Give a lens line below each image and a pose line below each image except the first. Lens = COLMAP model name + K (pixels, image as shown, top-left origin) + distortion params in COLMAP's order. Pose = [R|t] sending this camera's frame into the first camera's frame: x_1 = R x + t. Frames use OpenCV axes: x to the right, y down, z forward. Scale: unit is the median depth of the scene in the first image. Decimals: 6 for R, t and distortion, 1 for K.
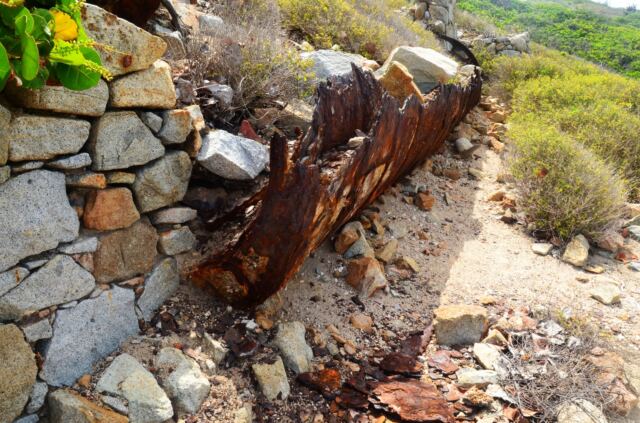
lens RADIAL K [[516.9, 0, 320.0], [0, 516.9, 211.5], [0, 0, 1]] dist [-0.158526, 0.149730]
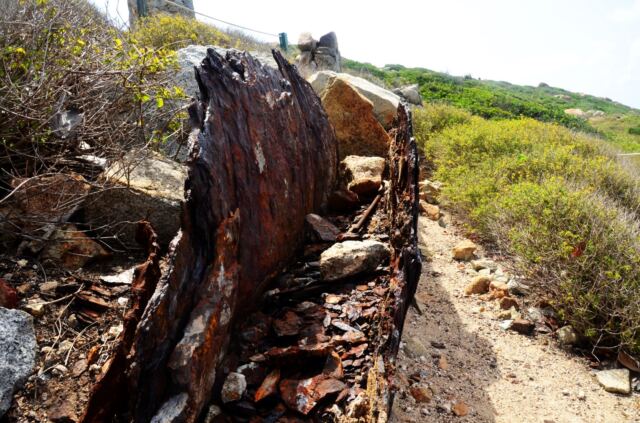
lens RADIAL K [[516.9, 0, 320.0], [0, 516.9, 211.5], [0, 0, 1]] dist [-0.158526, 0.149730]
pose [[0.967976, -0.087080, 0.235457, -0.006248], [0.119004, 0.985001, -0.124944, -0.079971], [-0.221045, 0.148964, 0.963820, 0.448558]]
